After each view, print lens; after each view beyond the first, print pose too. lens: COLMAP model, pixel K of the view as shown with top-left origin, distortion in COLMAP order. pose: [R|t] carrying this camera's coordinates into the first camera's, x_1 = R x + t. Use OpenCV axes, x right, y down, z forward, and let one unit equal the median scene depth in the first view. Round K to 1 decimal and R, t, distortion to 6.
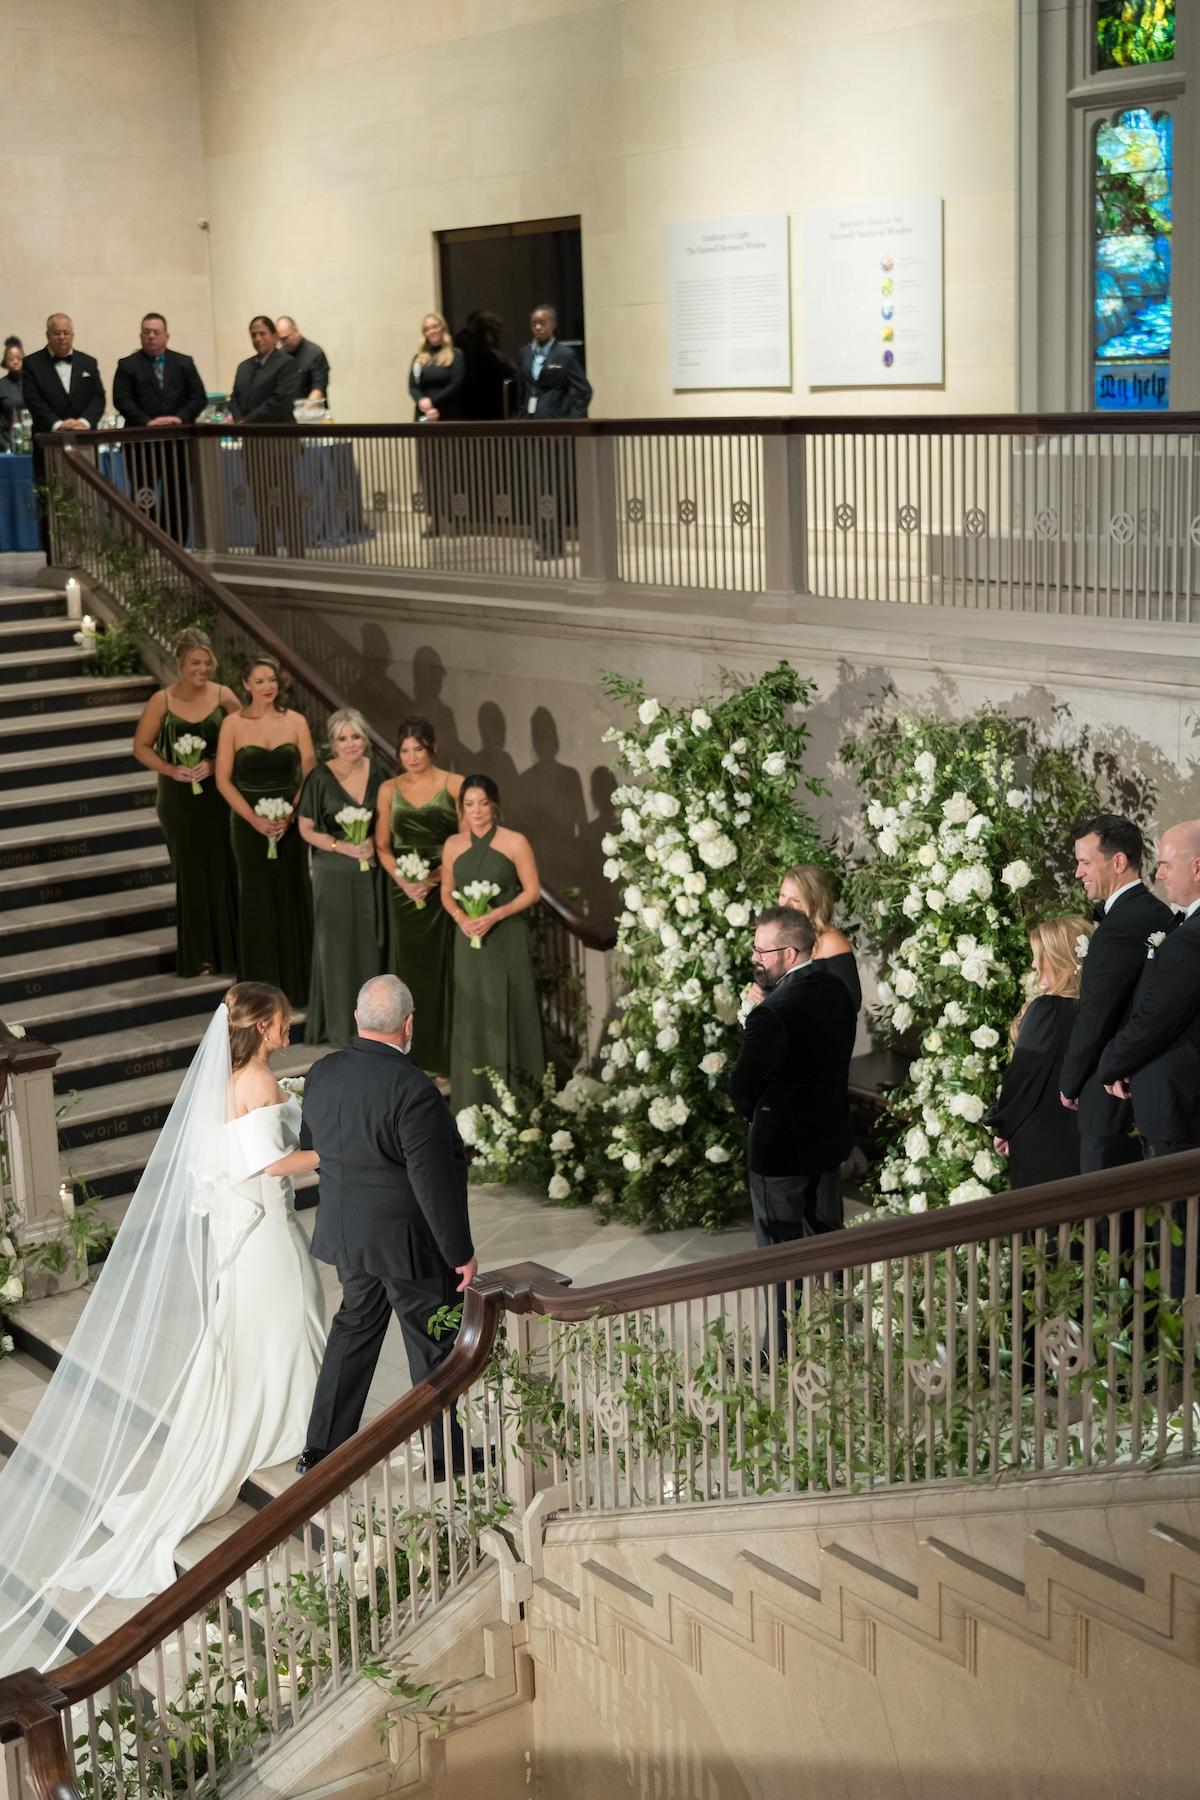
lens RADIAL K [[2474.8, 0, 600.0], [0, 2474.8, 900.0], [0, 0, 1]] dist [-0.021358, 0.013641]
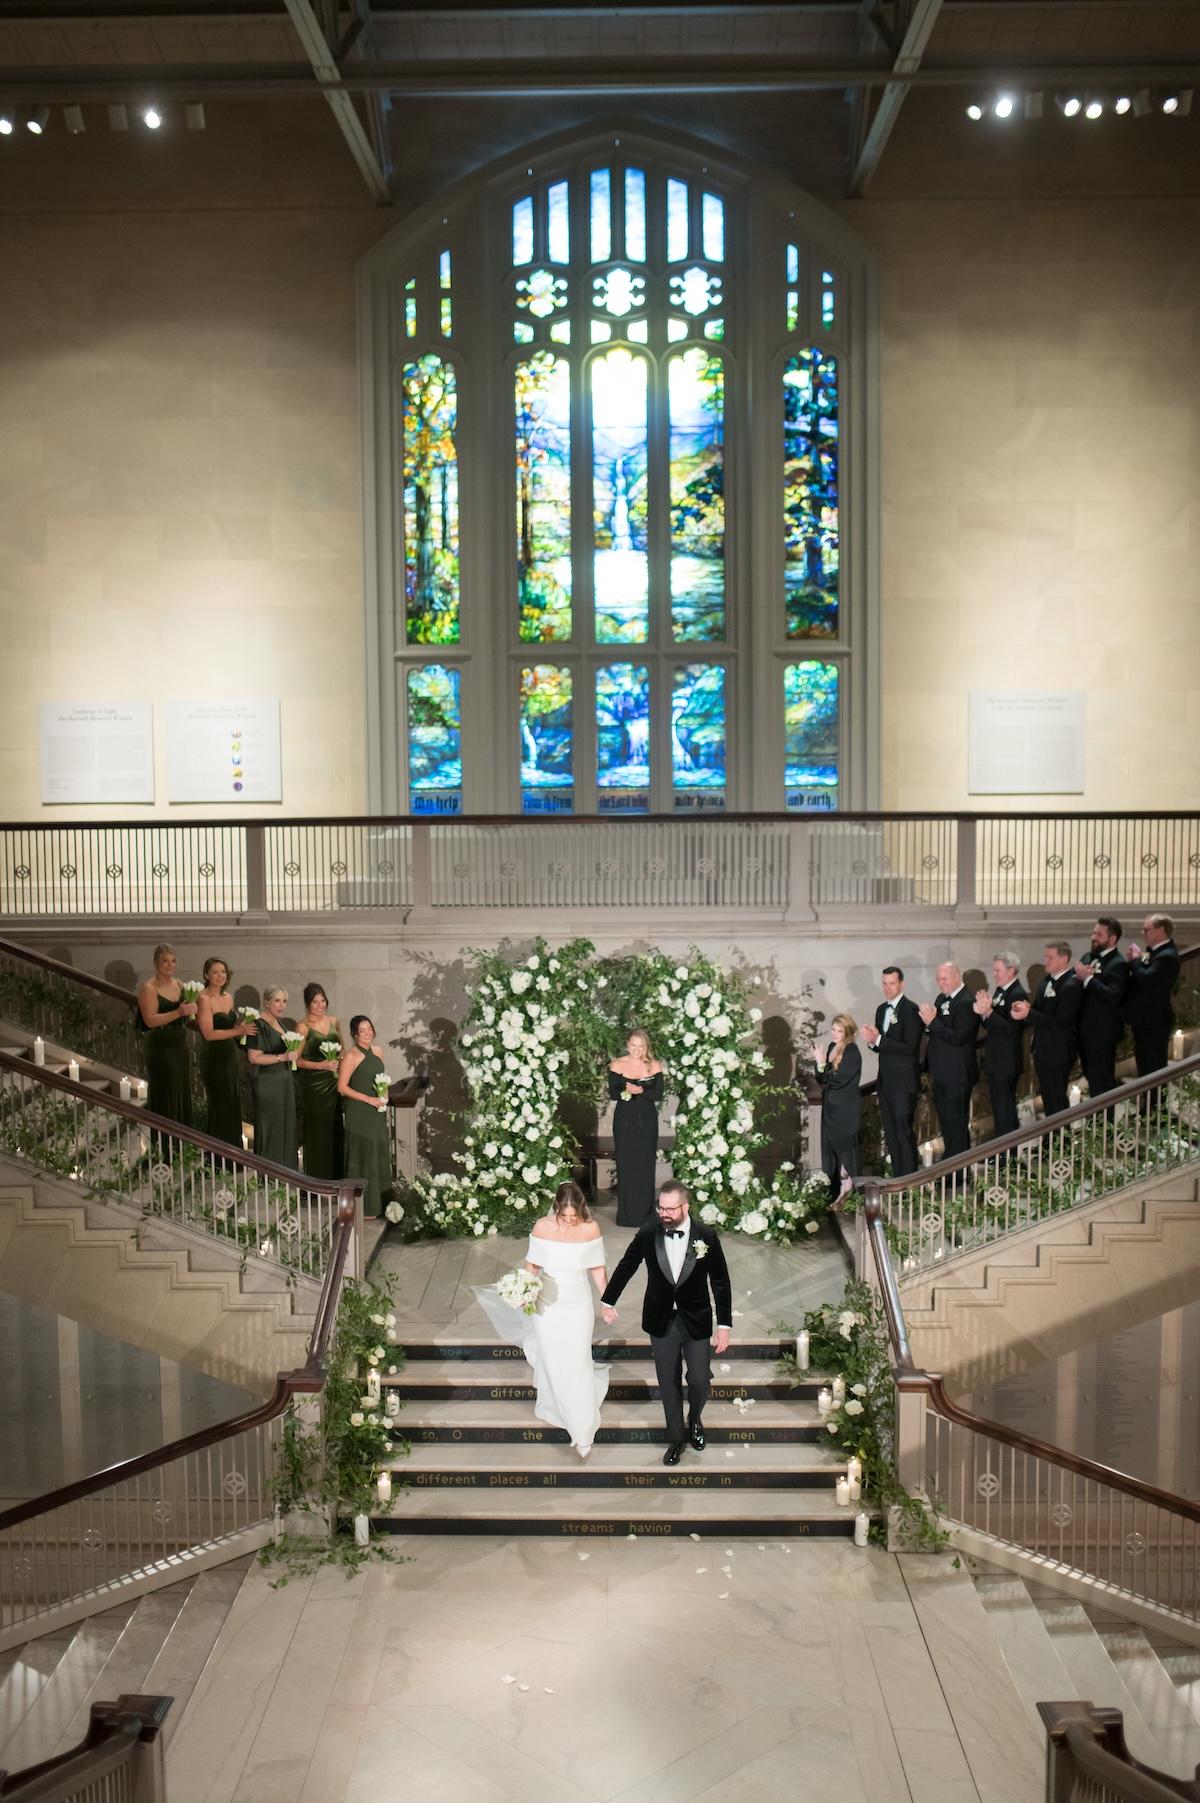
lens RADIAL K [[1652.3, 0, 592.0], [0, 1652.3, 897.7], [0, 0, 1]] dist [-0.067552, 0.109987]
pose [[0.615514, -0.037771, 0.787220, -0.744873], [0.154295, 0.985297, -0.073366, -0.019331], [-0.772875, 0.166622, 0.612292, 0.119209]]
